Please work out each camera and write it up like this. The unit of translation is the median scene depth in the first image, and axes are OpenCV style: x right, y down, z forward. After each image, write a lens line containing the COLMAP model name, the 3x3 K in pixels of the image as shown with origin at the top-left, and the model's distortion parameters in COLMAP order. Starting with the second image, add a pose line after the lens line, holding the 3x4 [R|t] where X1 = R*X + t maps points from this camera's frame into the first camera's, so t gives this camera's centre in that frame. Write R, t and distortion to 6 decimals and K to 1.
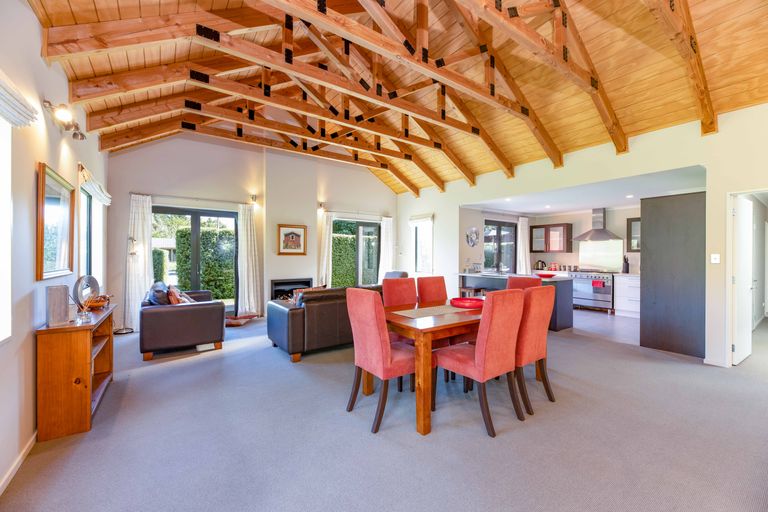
lens RADIAL K [[308.1, 0, 384.0], [0, 308.1, 256.0], [0, 0, 1]] dist [0.002262, 0.000087]
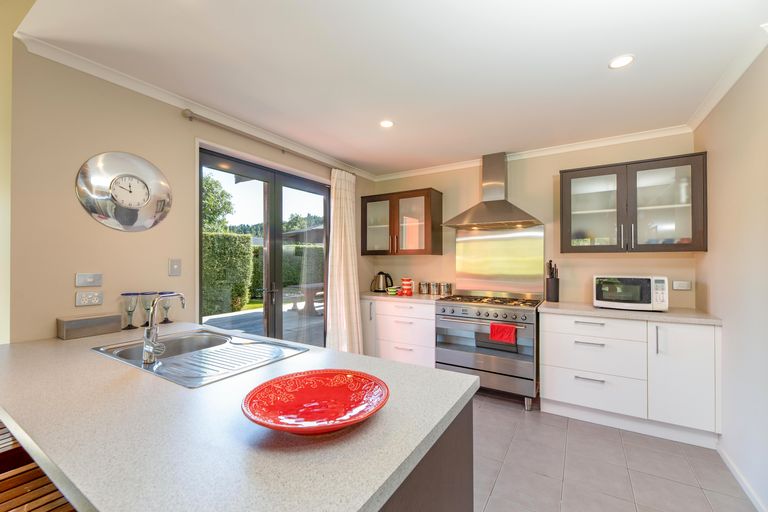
lens RADIAL K [[308.1, 0, 384.0], [0, 308.1, 256.0], [0, 0, 1]] dist [0.002262, 0.000087]
pose [[0.923116, -0.000277, 0.384520, 0.350512], [0.007519, 0.999822, -0.017330, -0.001590], [-0.384447, 0.018889, 0.922954, 0.603671]]
